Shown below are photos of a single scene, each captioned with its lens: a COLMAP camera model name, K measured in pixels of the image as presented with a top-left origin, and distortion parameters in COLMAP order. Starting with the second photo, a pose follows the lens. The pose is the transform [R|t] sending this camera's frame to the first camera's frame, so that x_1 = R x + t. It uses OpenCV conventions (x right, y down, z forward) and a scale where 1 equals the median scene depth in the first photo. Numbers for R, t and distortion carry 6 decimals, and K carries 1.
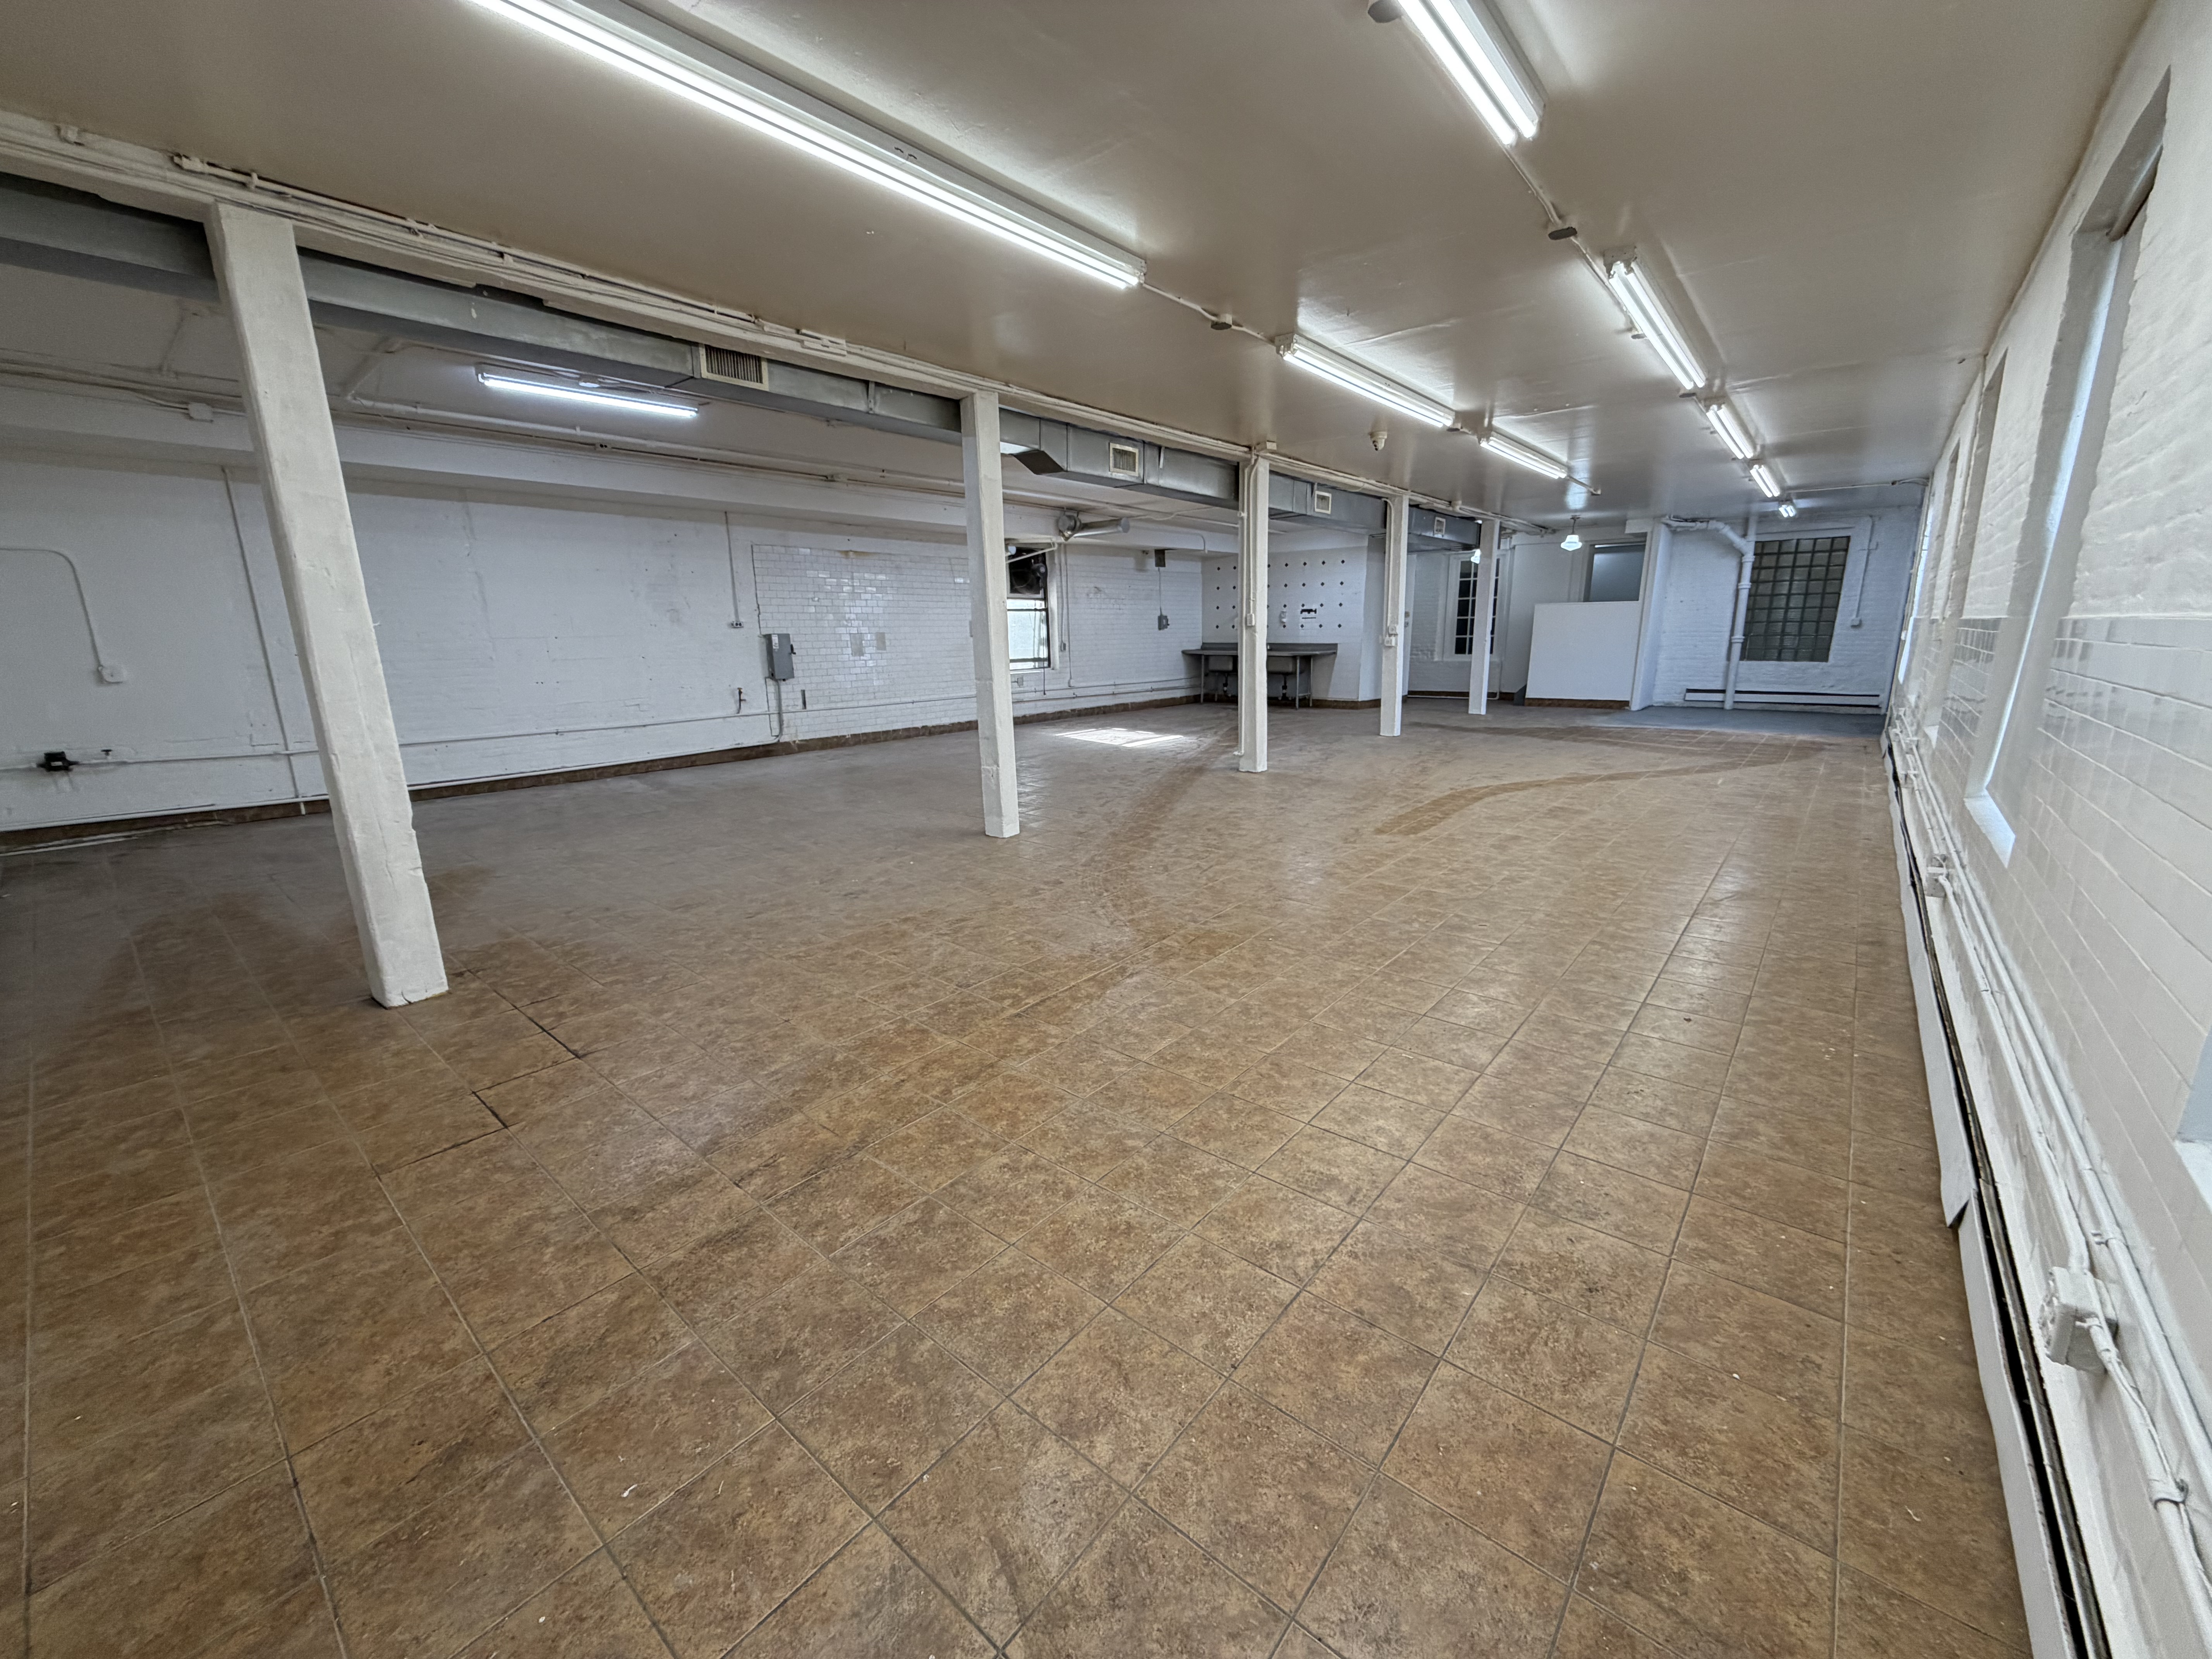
lens RADIAL K [[882.1, 0, 1108.4], [0, 882.1, 828.3], [0, 0, 1]] dist [0.009066, -0.000202]
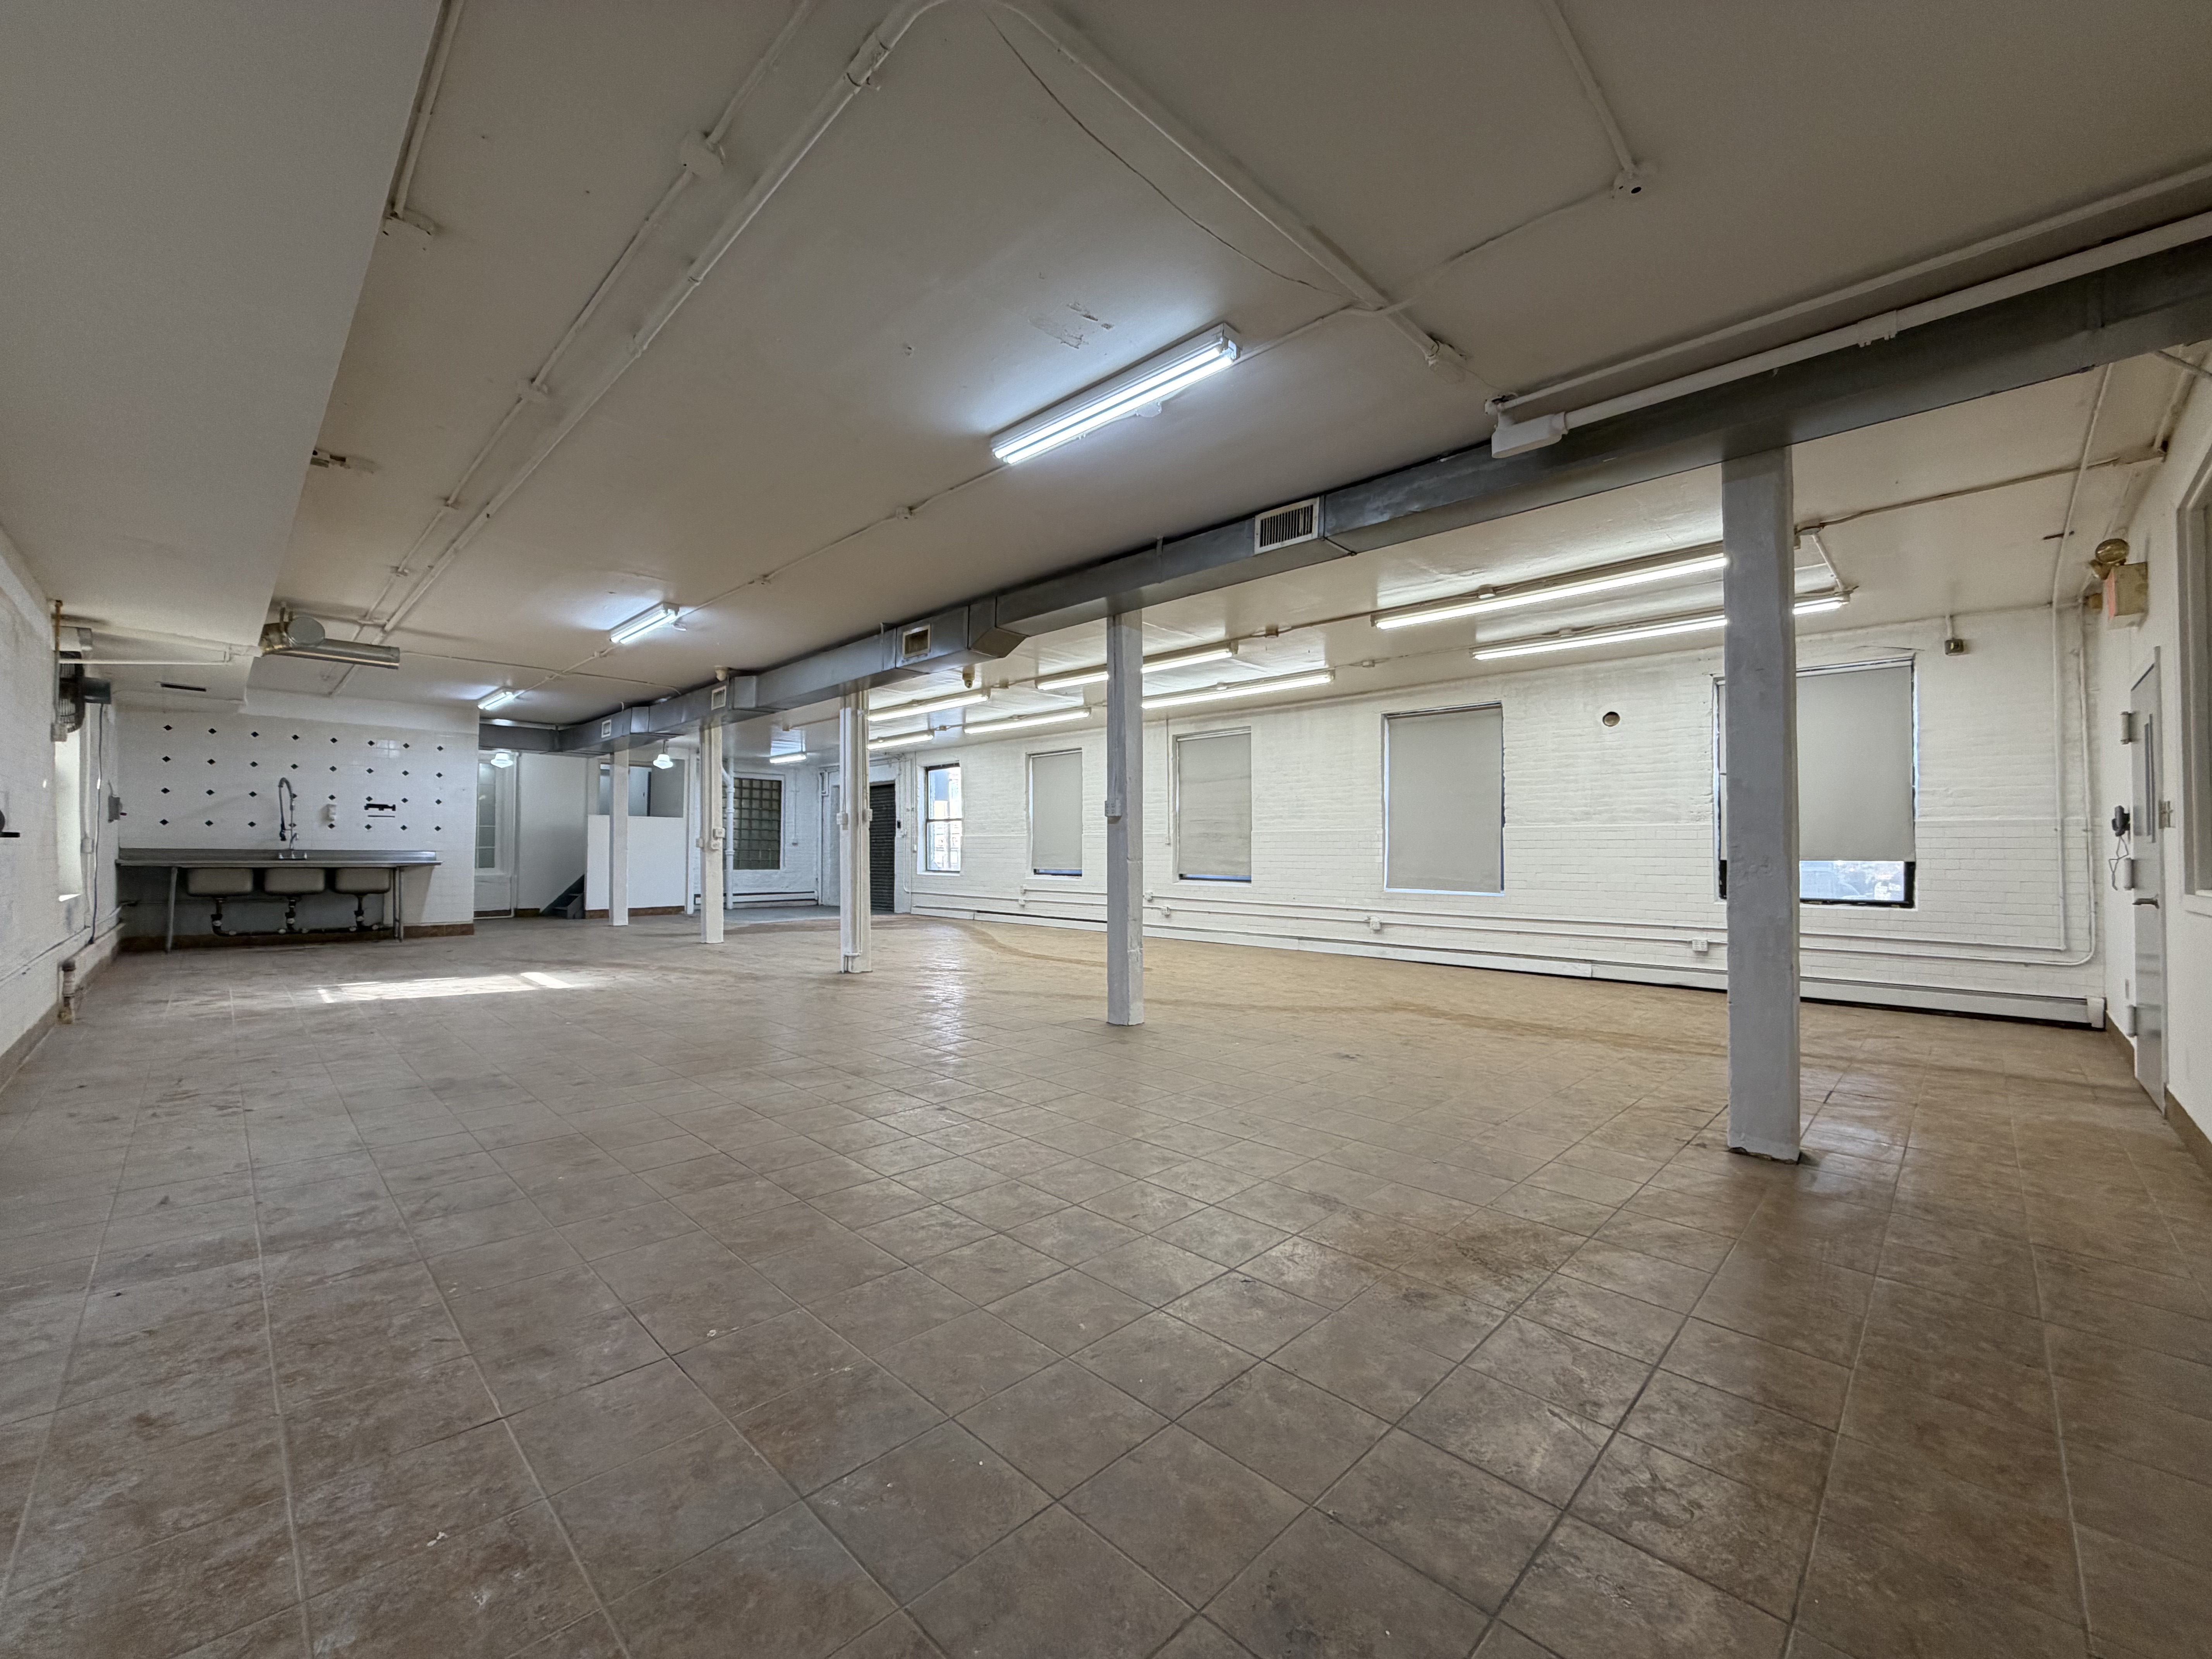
lens RADIAL K [[882.1, 0, 1108.0], [0, 882.1, 833.0], [0, 0, 1]] dist [0.009066, -0.000202]
pose [[0.086129, 0.035244, 0.995660, -0.455106], [0.215592, 0.975035, -0.053164, -0.058798], [-0.972678, 0.219235, 0.076381, 0.376160]]
